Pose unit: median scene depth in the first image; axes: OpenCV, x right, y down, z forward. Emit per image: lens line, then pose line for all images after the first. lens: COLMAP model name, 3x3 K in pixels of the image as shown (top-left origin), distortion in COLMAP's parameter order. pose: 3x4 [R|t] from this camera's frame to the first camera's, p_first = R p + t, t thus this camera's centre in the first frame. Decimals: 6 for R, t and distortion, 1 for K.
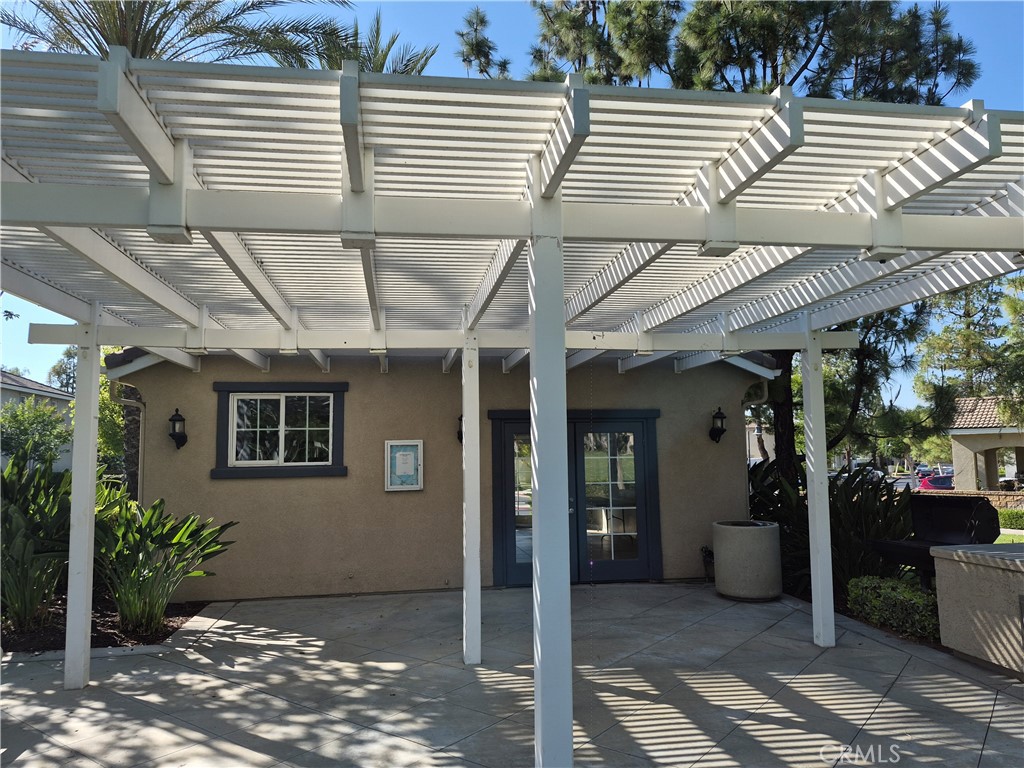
lens RADIAL K [[717.0, 0, 494.5], [0, 717.0, 385.3], [0, 0, 1]] dist [0.058212, -0.057467]
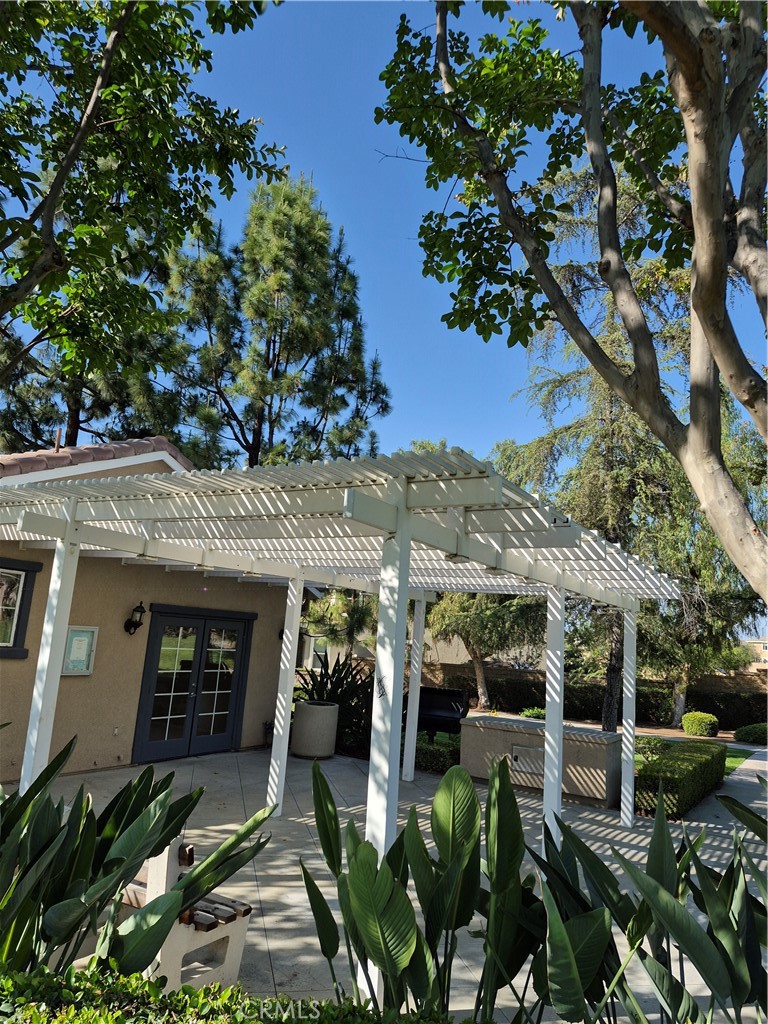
lens RADIAL K [[717.0, 0, 375.2], [0, 717.0, 505.4], [0, 0, 1]] dist [0.058212, -0.057467]
pose [[0.626867, 0.202208, 0.752429, -0.684960], [-0.158139, 0.978654, -0.131254, -0.023651], [-0.762909, -0.036710, 0.645463, 0.006418]]
